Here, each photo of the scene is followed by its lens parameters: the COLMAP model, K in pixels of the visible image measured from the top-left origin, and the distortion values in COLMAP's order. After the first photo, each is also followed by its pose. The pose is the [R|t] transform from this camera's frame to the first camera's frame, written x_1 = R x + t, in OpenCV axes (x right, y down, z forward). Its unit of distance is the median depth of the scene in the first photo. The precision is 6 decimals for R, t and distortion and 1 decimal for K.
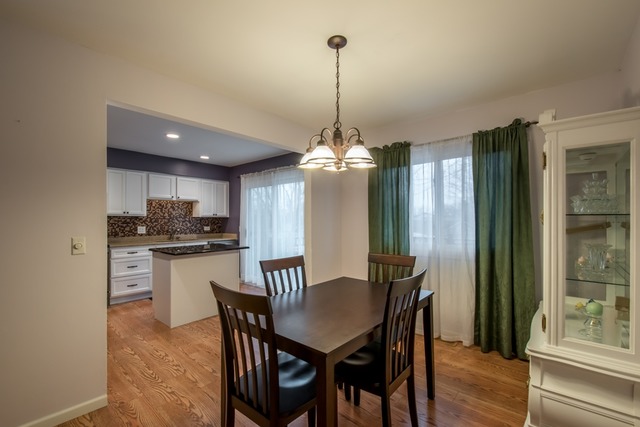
lens RADIAL K [[273.9, 0, 321.2], [0, 273.9, 219.8], [0, 0, 1]] dist [-0.000404, -0.000033]
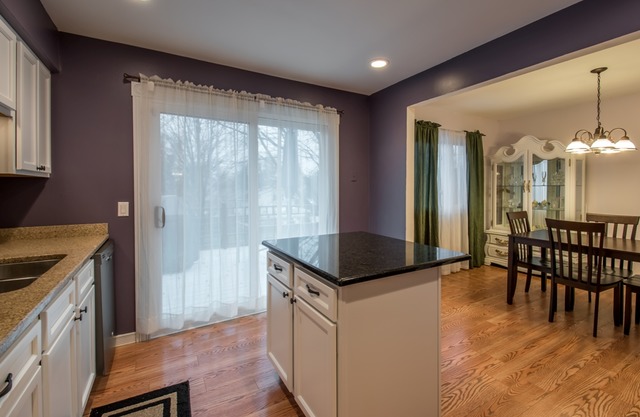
lens RADIAL K [[290.4, 0, 334.8], [0, 290.4, 187.6], [0, 0, 1]] dist [-0.001066, -0.000424]
pose [[0.301420, 0.003093, 0.953487, -0.661564], [-0.003368, 0.999992, -0.002179, 0.002996], [-0.953486, -0.002555, 0.301428, 0.648358]]
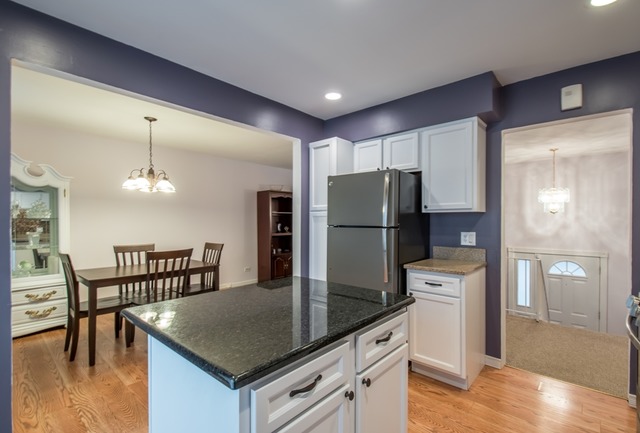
lens RADIAL K [[298.7, 0, 323.5], [0, 298.7, 219.2], [0, 0, 1]] dist [0.001450, 0.000135]
pose [[-0.999806, 0.004960, 0.019079, -0.363641], [0.004882, 0.999979, -0.004152, 0.000843], [-0.019099, -0.004058, -0.999809, 0.995346]]
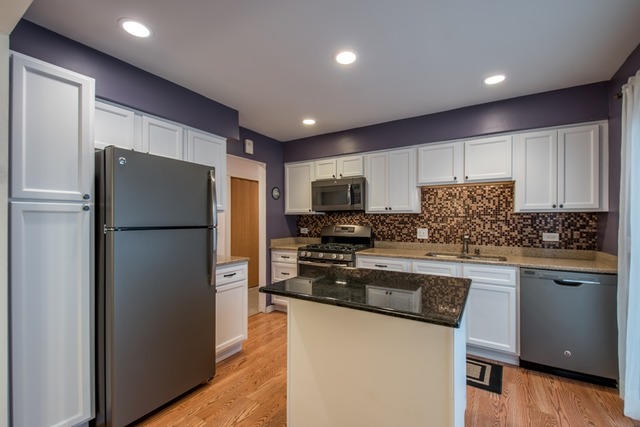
lens RADIAL K [[273.9, 0, 320.4], [0, 273.9, 217.5], [0, 0, 1]] dist [-0.000404, -0.000033]
pose [[0.153406, -0.004649, -0.988152, -0.025354], [0.000989, 0.999989, -0.004551, 0.000535], [0.988163, -0.000279, 0.153409, 0.625069]]
